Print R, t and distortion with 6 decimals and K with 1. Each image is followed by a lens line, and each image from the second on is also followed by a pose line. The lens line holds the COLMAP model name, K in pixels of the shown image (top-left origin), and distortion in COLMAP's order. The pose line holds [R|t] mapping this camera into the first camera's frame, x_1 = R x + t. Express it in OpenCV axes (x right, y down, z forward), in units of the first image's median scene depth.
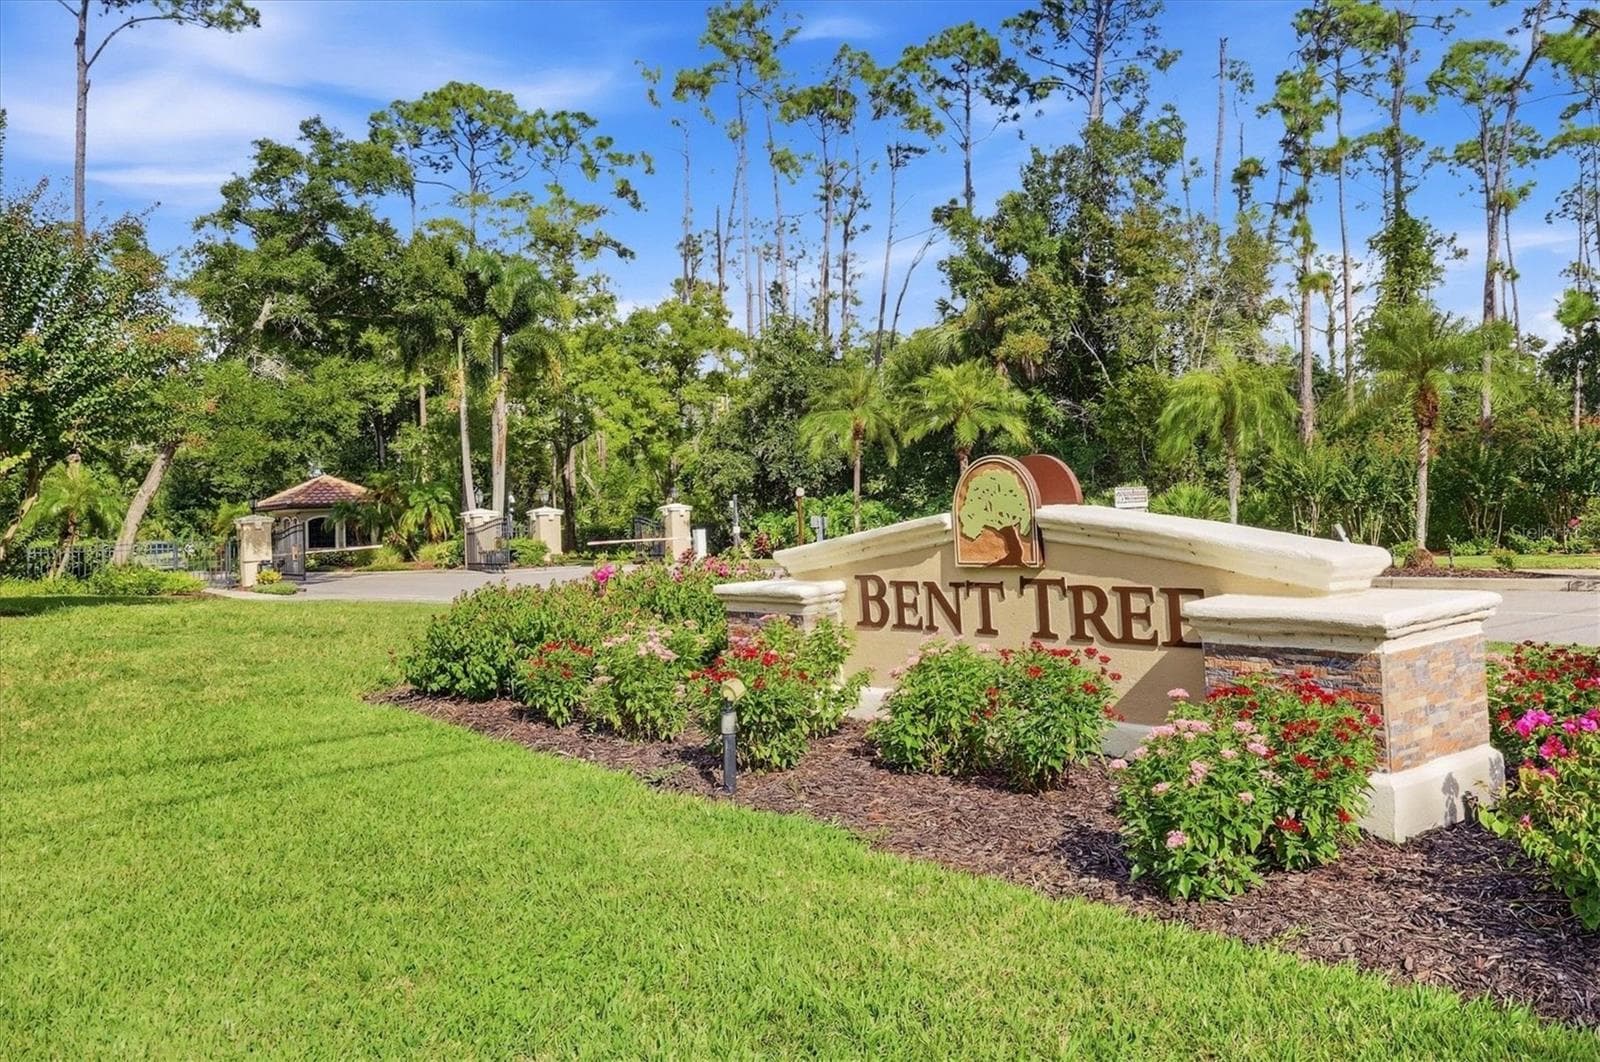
lens RADIAL K [[1360.6, 0, 833.0], [0, 1360.6, 530.3], [0, 0, 1]] dist [0.101448, -0.153962]
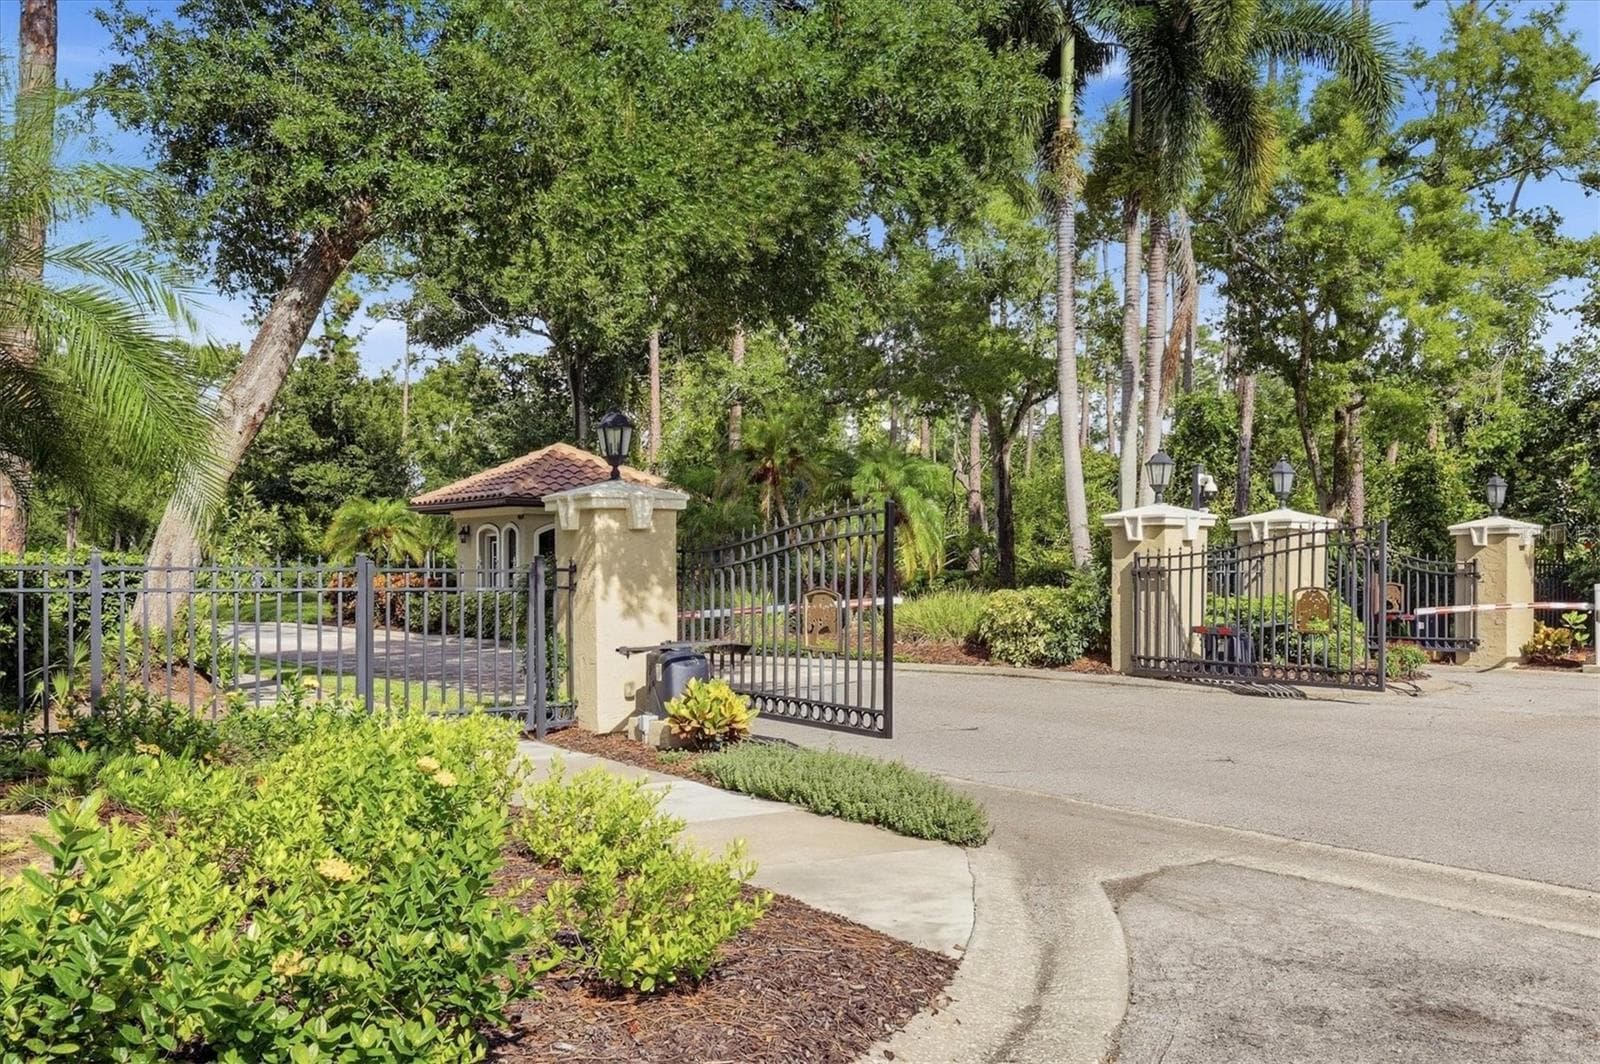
lens RADIAL K [[1360.6, 0, 833.0], [0, 1360.6, 531.3], [0, 0, 1]] dist [0.101448, -0.153962]
pose [[0.999288, 0.035989, -0.011304, -0.344753], [-0.036381, 0.998669, -0.036561, 0.007685], [0.009974, 0.036946, 0.999267, 0.661348]]
